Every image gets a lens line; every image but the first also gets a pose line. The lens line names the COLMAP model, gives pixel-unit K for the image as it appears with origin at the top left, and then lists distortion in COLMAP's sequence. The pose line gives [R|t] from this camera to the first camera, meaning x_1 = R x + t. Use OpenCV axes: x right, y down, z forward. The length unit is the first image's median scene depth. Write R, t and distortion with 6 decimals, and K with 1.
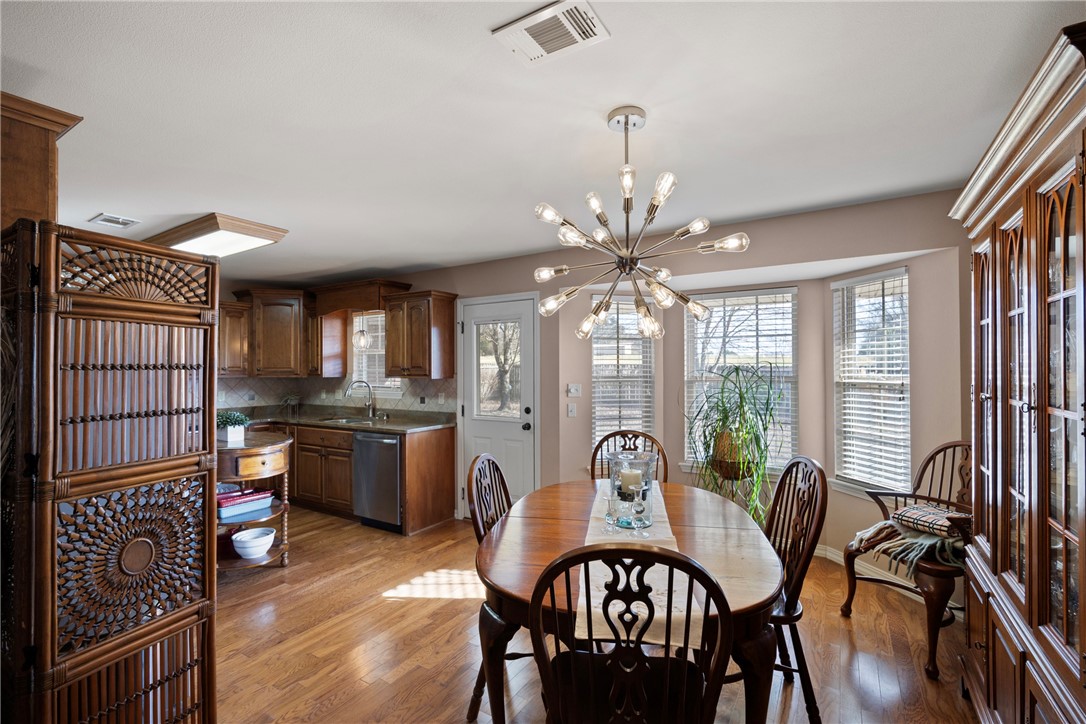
lens RADIAL K [[496.6, 0, 547.2], [0, 496.6, 364.1], [0, 0, 1]] dist [0.006468, 0.000952]
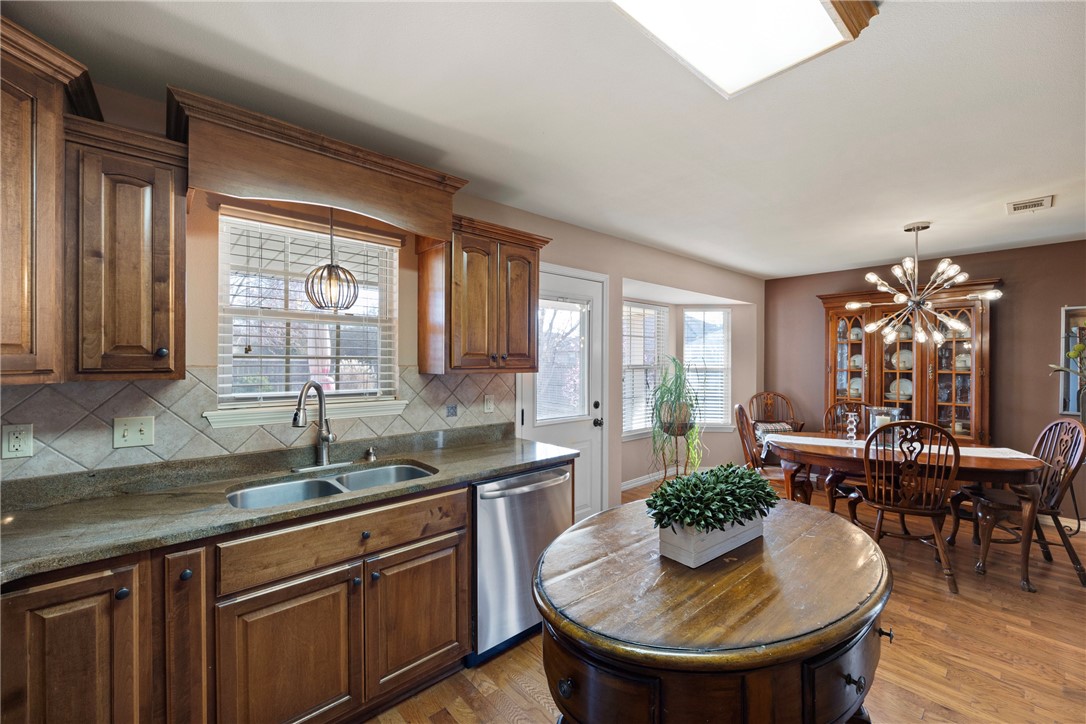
lens RADIAL K [[444.6, 0, 557.5], [0, 444.6, 358.7], [0, 0, 1]] dist [0.003390, -0.000115]
pose [[0.255796, 0.008114, 0.966697, -0.769214], [-0.012200, 0.999912, -0.005165, 0.013275], [-0.966654, -0.010473, 0.255872, 0.793619]]
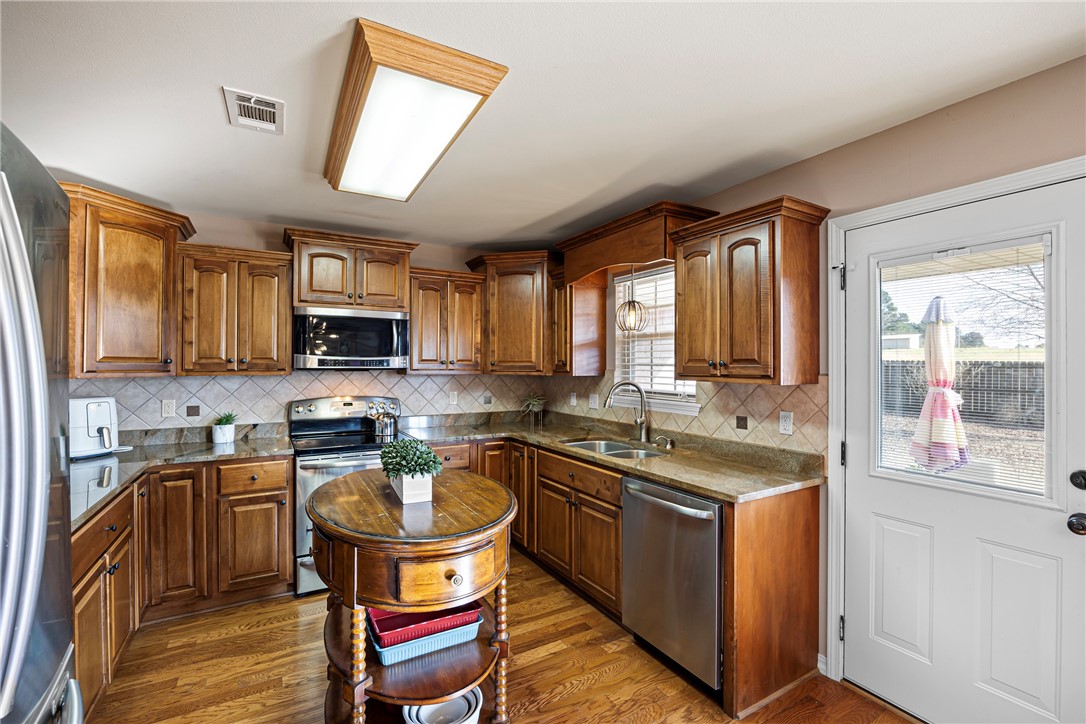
lens RADIAL K [[480.0, 0, 545.2], [0, 480.0, 363.3], [0, 0, 1]] dist [-0.017482, 0.000553]
pose [[0.887019, 0.005657, -0.461698, -0.213464], [-0.002418, 0.999968, 0.007606, 0.005431], [0.461726, -0.005630, 0.887005, 0.470943]]
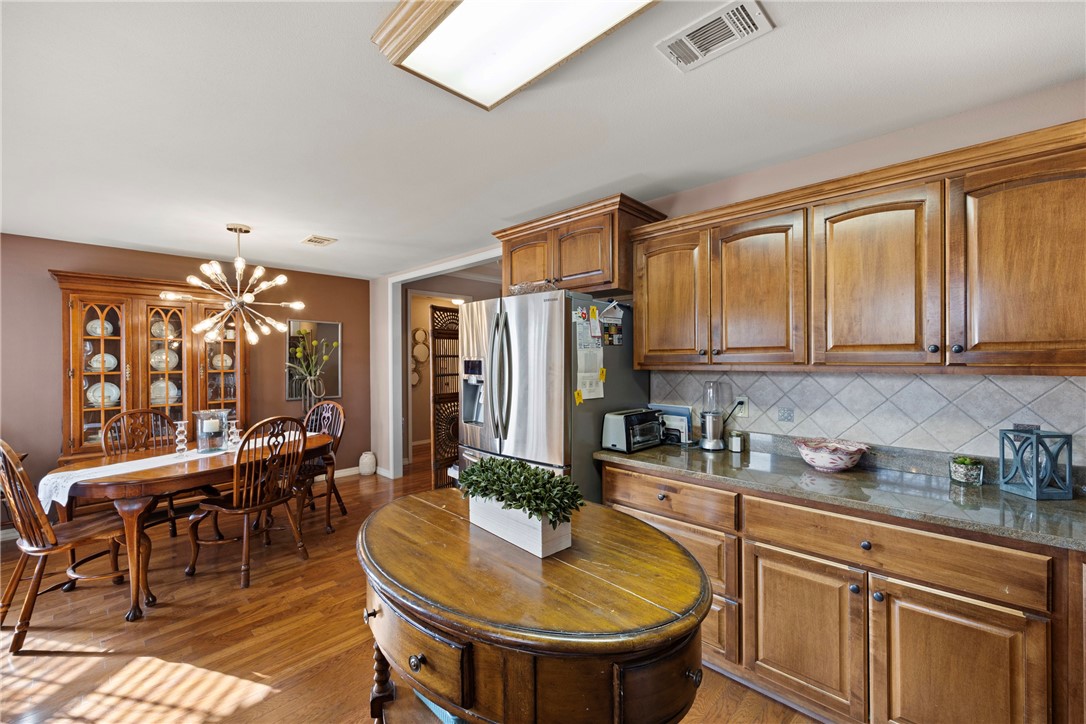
lens RADIAL K [[444.6, 0, 546.2], [0, 444.6, 359.1], [0, 0, 1]] dist [0.003390, -0.000115]
pose [[-0.983470, 0.010716, 0.180756, -0.562022], [0.009111, 0.999911, -0.009706, 0.015473], [-0.180844, -0.007899, -0.983480, 1.034432]]
